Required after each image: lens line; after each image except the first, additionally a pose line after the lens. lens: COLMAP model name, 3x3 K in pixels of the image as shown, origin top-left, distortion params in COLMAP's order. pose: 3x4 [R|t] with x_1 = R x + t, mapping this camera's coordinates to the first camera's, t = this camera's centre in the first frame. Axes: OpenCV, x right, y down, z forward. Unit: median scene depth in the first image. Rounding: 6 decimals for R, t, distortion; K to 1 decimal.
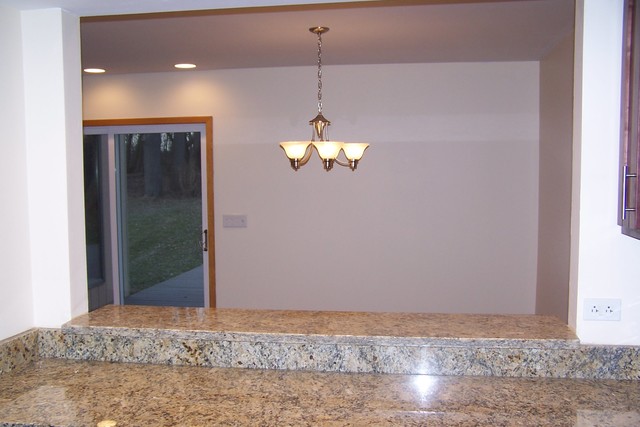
lens RADIAL K [[691.9, 0, 319.9], [0, 691.9, 212.4], [0, 0, 1]] dist [-0.123947, 0.000000]
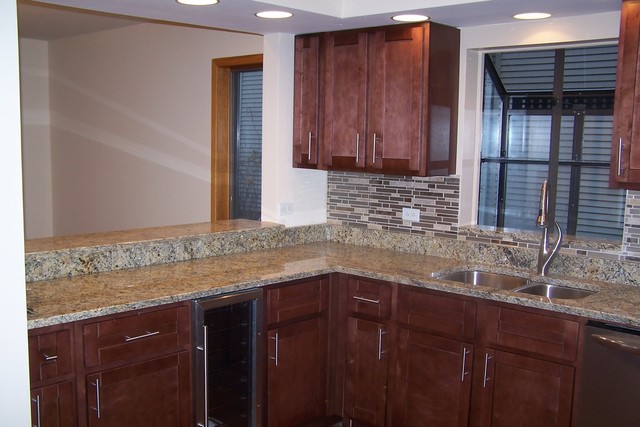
lens RADIAL K [[691.9, 0, 320.0], [0, 691.9, 215.6], [0, 0, 1]] dist [-0.123947, 0.000000]
pose [[0.562099, -0.077666, 0.823416, -1.034802], [0.033173, 0.996897, 0.071383, 0.028836], [-0.826405, -0.012809, 0.562931, -0.135888]]
